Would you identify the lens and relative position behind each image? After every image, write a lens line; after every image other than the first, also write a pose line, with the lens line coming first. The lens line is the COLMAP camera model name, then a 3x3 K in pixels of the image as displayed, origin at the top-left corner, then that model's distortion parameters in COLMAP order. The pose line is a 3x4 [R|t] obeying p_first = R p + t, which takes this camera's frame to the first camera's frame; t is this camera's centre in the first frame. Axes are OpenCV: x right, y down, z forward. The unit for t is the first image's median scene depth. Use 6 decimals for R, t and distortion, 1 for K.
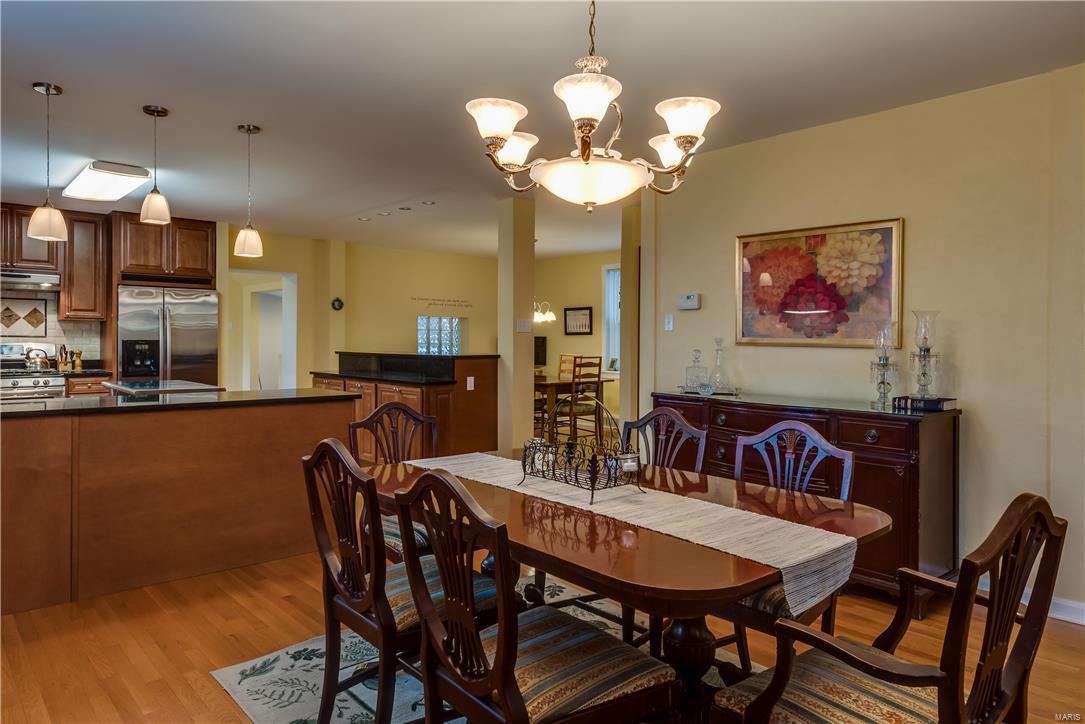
lens RADIAL K [[696.9, 0, 538.6], [0, 696.9, 342.1], [0, 0, 1]] dist [0.023722, -0.000678]
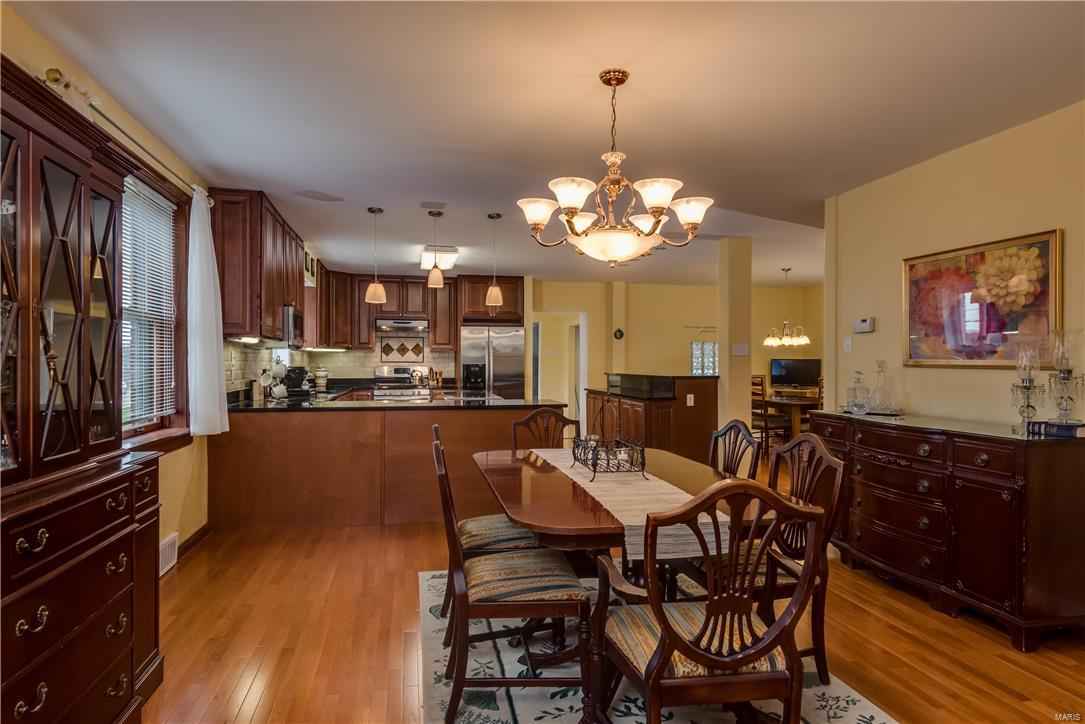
lens RADIAL K [[638.6, 0, 542.5], [0, 638.6, 362.0], [0, 0, 1]] dist [0.016773, 0.000381]
pose [[0.864040, -0.005594, -0.503391, 0.210782], [0.003014, 0.999978, -0.005938, 0.000883], [0.503413, 0.003613, 0.864038, -0.047318]]
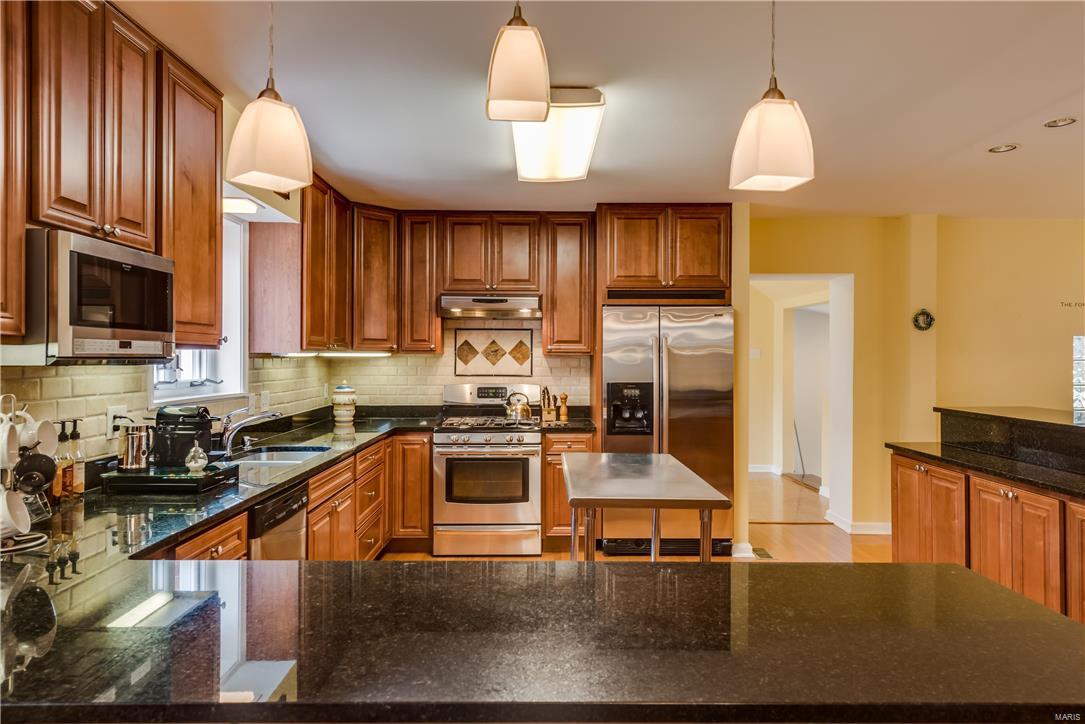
lens RADIAL K [[673.2, 0, 542.5], [0, 673.2, 362.0], [0, 0, 1]] dist [0.002892, 0.000404]
pose [[0.743474, 0.003869, -0.668753, -0.188983], [0.000667, 0.999978, 0.006527, -0.029219], [0.668764, -0.005299, 0.743456, 0.459893]]
